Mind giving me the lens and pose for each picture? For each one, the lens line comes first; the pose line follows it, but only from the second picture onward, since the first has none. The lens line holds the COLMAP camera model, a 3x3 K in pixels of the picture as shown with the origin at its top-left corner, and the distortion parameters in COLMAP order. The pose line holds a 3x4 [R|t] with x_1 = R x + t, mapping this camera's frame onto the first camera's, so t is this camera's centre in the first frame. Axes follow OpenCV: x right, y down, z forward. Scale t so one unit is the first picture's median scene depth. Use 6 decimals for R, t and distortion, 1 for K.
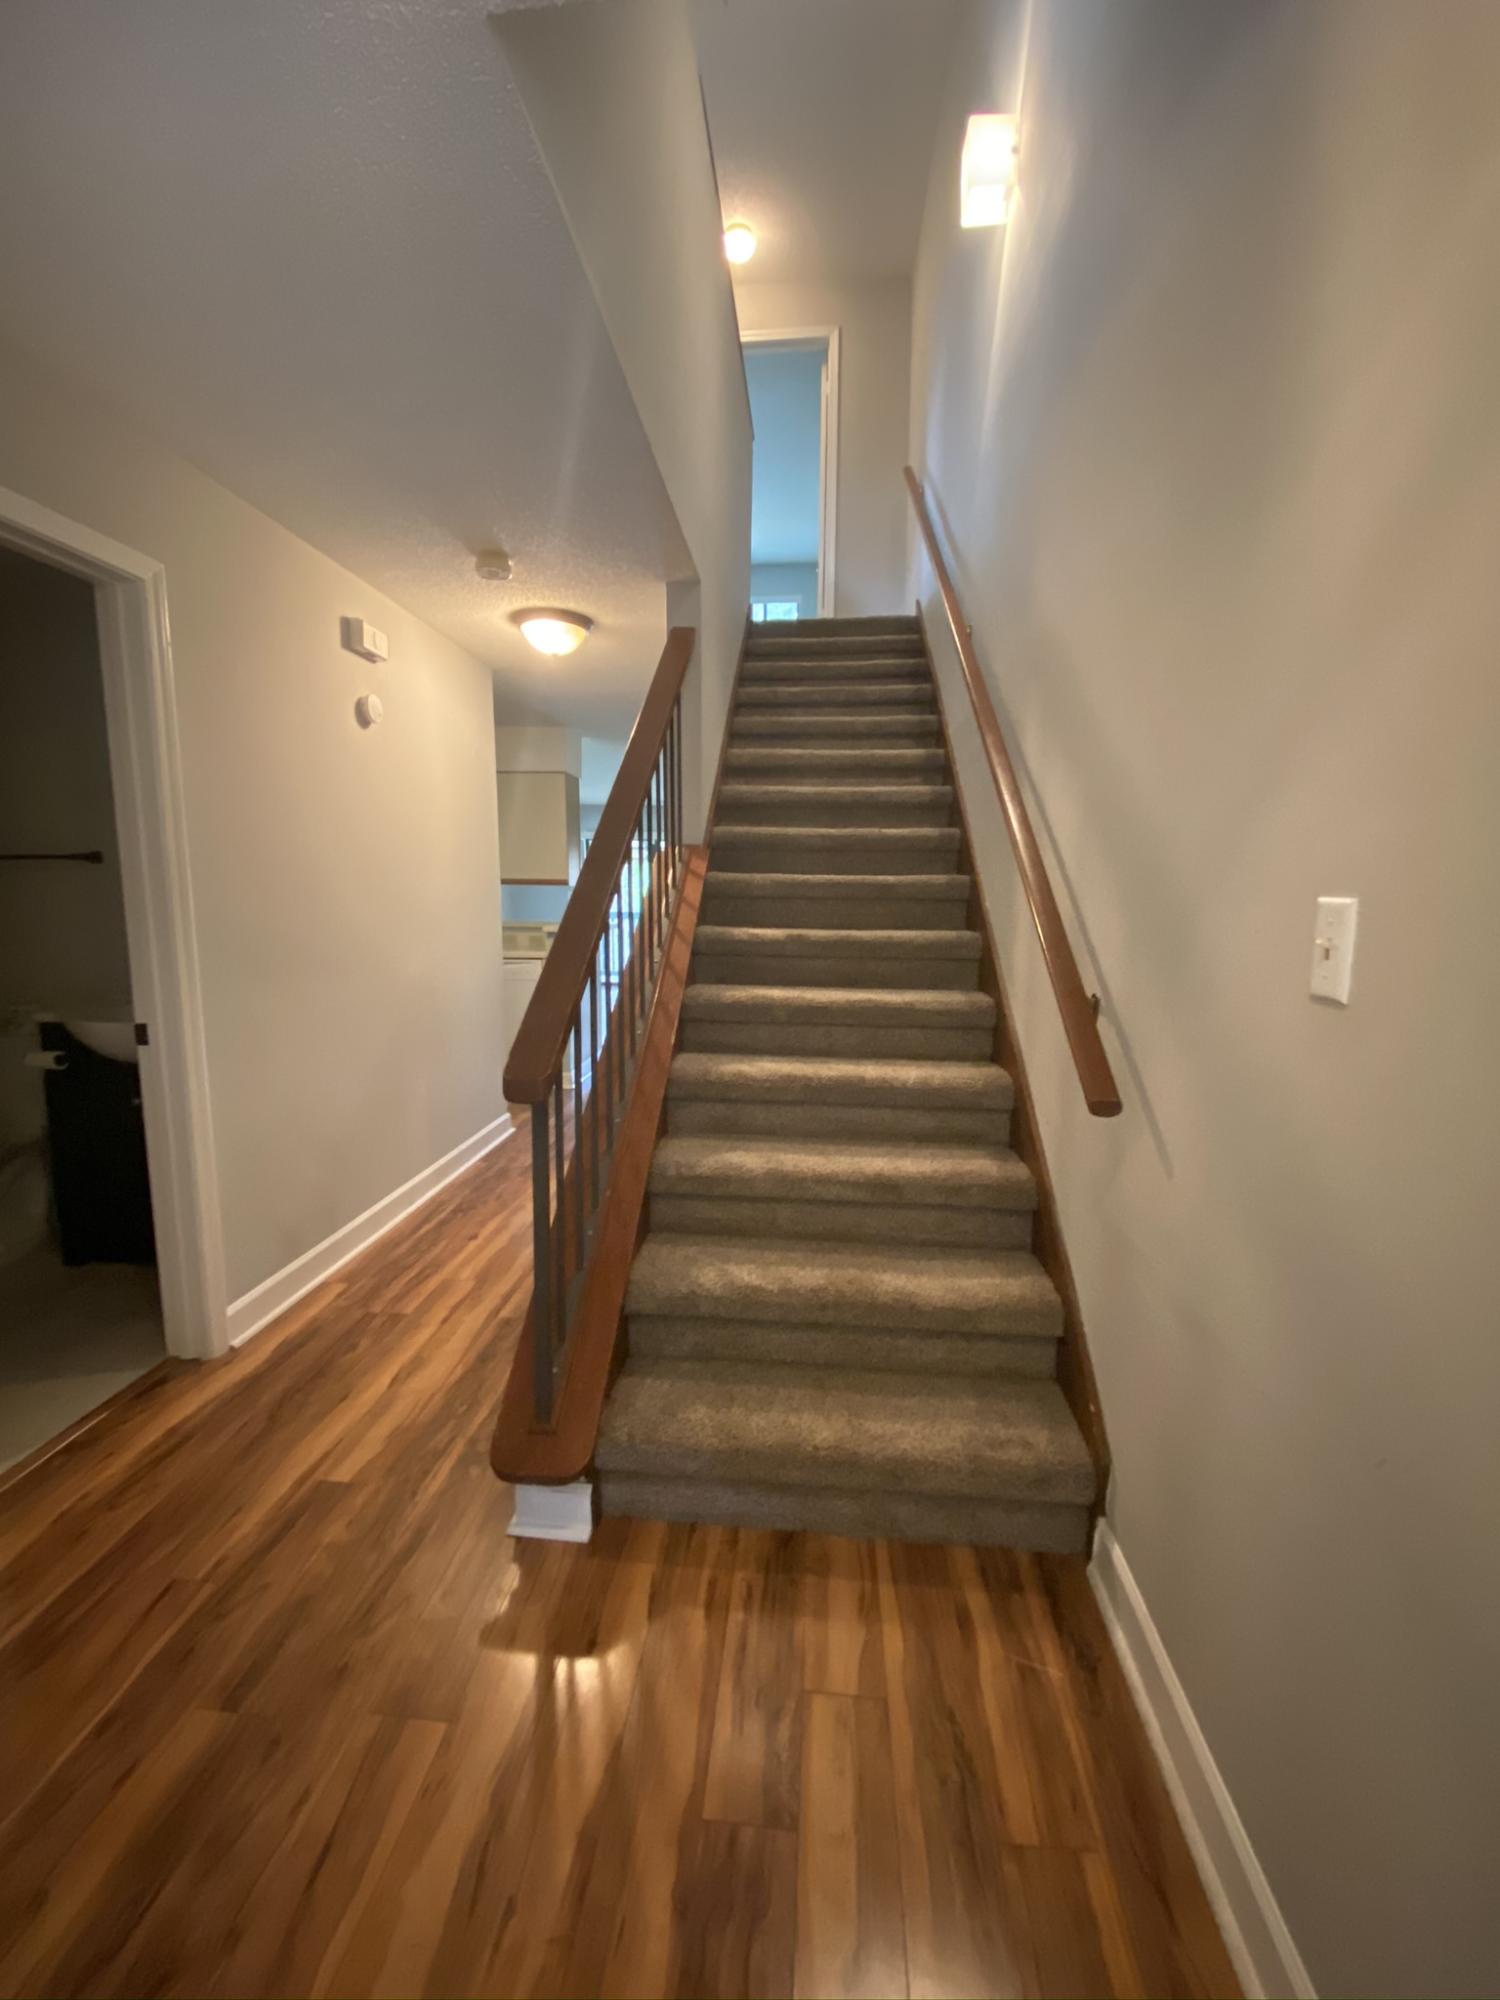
lens RADIAL K [[822.6, 0, 760.1], [0, 822.6, 998.8], [0, 0, 1]] dist [0.000929, -0.008384]
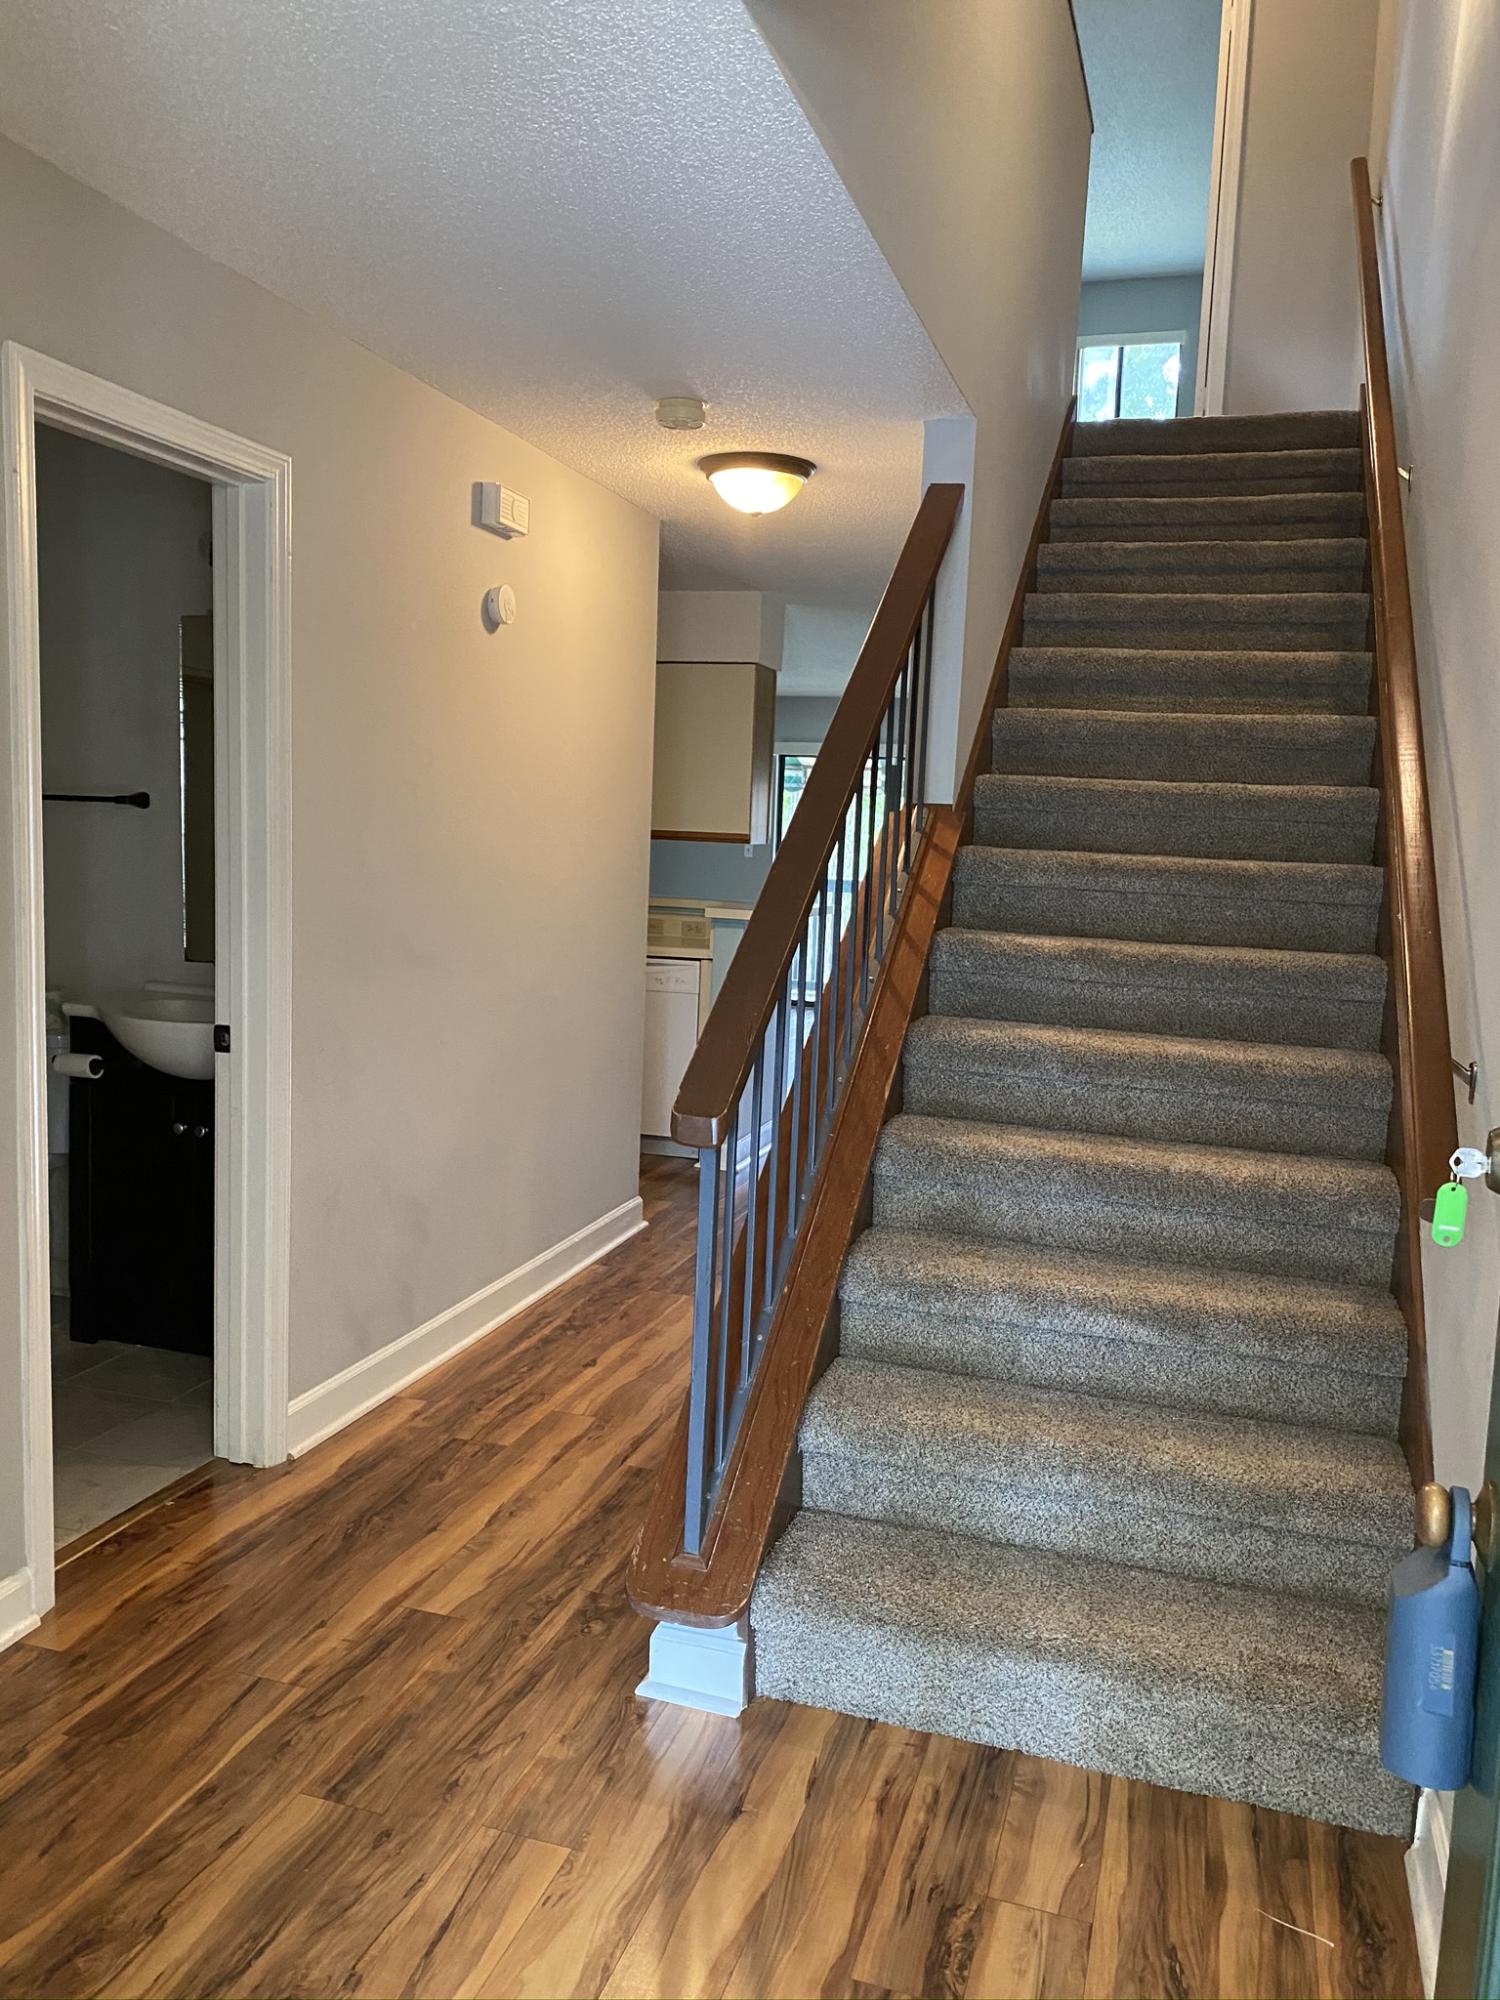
lens RADIAL K [[1515.0, 0, 742.8], [0, 1515.0, 1002.5], [0, 0, 1]] dist [0.014116, -0.010742]
pose [[0.973494, 0.055005, -0.221998, 0.060742], [-0.060237, 0.998042, -0.016860, 0.003060], [0.220636, 0.029786, 0.974901, -0.323098]]
